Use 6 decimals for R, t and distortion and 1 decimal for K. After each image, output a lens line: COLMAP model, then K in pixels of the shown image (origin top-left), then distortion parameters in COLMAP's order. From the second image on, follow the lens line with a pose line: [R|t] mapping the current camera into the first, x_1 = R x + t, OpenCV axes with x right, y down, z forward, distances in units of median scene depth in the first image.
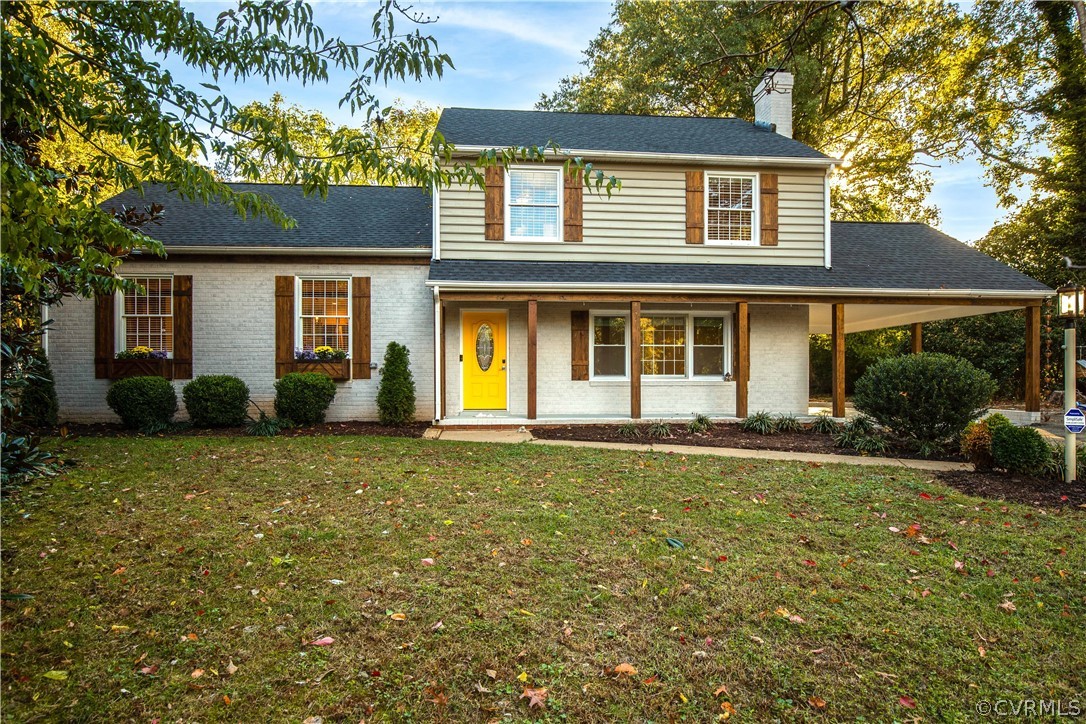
lens RADIAL K [[574.7, 0, 527.8], [0, 574.7, 385.9], [0, 0, 1]] dist [-0.006467, 0.000694]
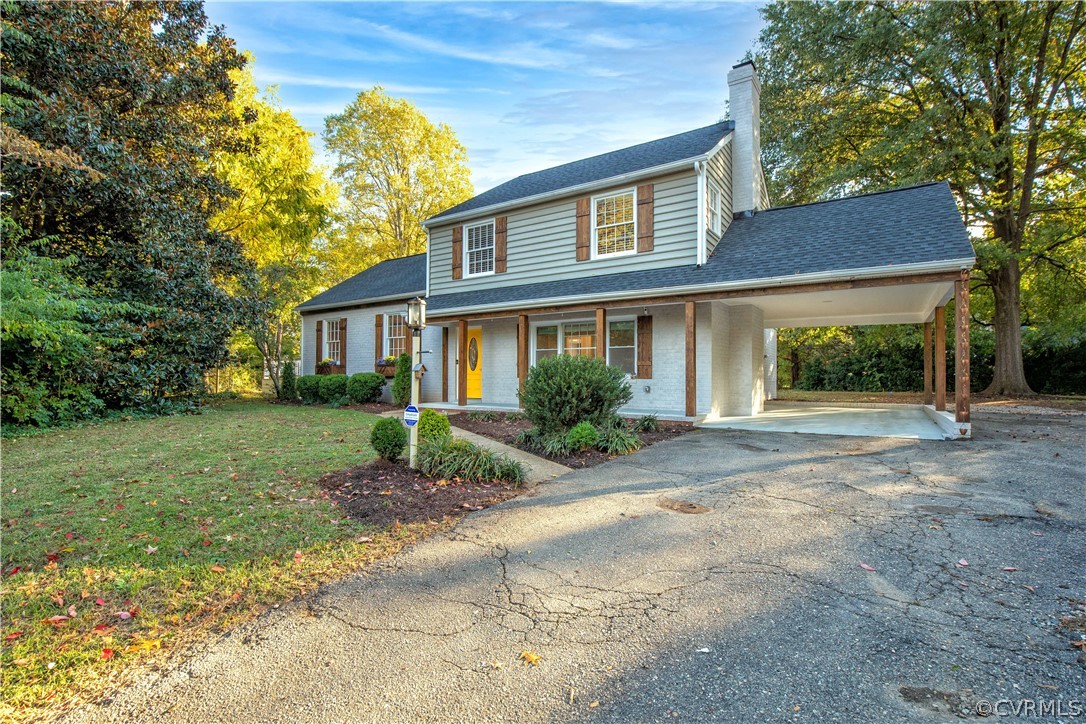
lens RADIAL K [[536.9, 0, 514.8], [0, 536.9, 367.4], [0, 0, 1]] dist [-0.003219, -0.000094]
pose [[0.752472, -0.008797, -0.658566, 0.895806], [-0.007855, 0.999720, -0.022328, -0.006438], [0.658578, 0.021974, 0.752192, 0.096104]]
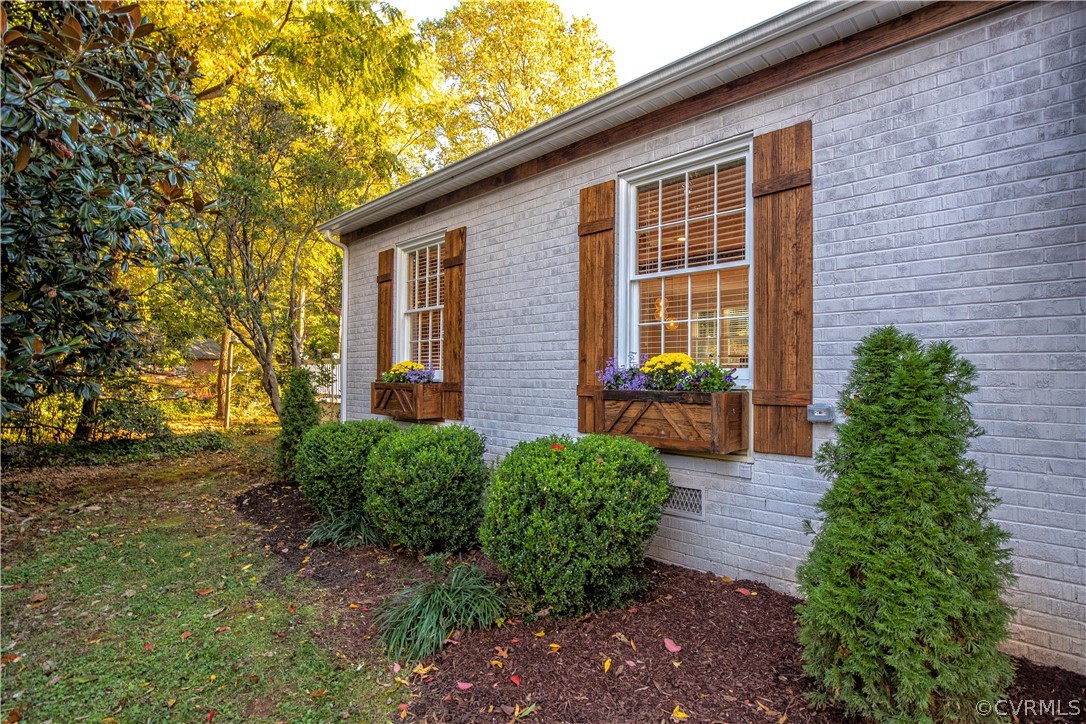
lens RADIAL K [[550.4, 0, 542.3], [0, 550.4, 369.0], [0, 0, 1]] dist [-0.017892, -0.000494]
pose [[0.655064, -0.002469, -0.755570, -0.152327], [-0.012333, 0.999826, -0.013960, -0.053777], [0.755473, 0.018463, 0.654920, 0.719077]]
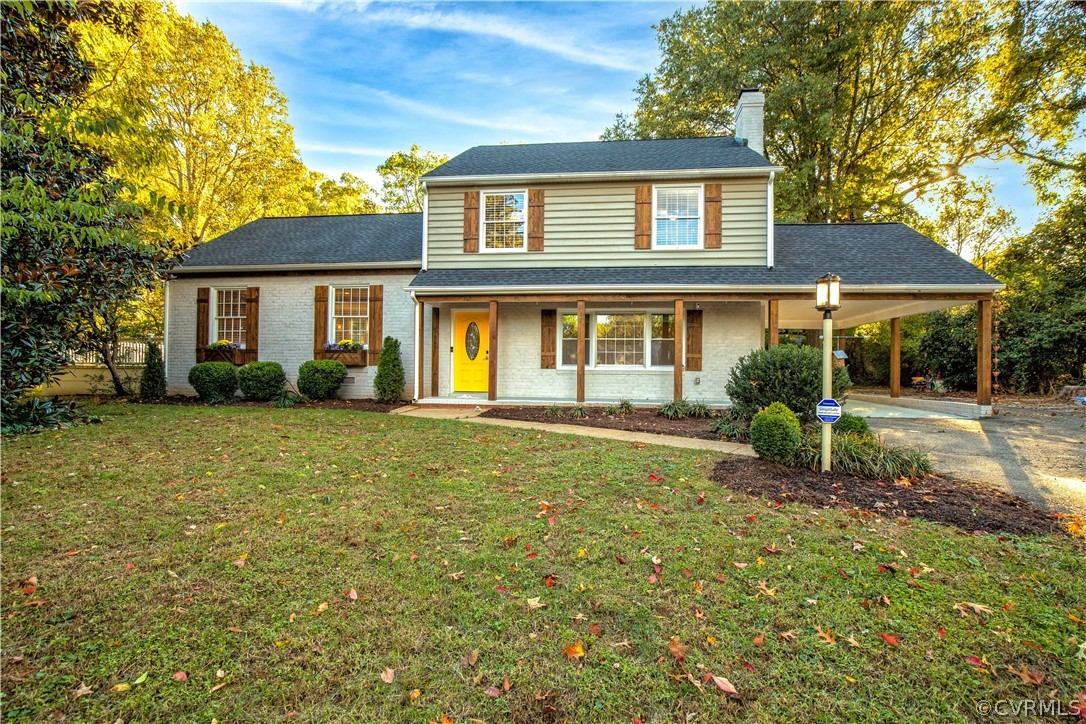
lens RADIAL K [[487.0, 0, 544.9], [0, 487.0, 364.7], [0, 0, 1]] dist [-0.021609, -0.001312]
pose [[0.980816, 0.009798, -0.194689, 0.288669], [-0.013658, 0.999736, -0.018494, 0.000515], [0.194457, 0.020799, 0.980691, 0.027605]]
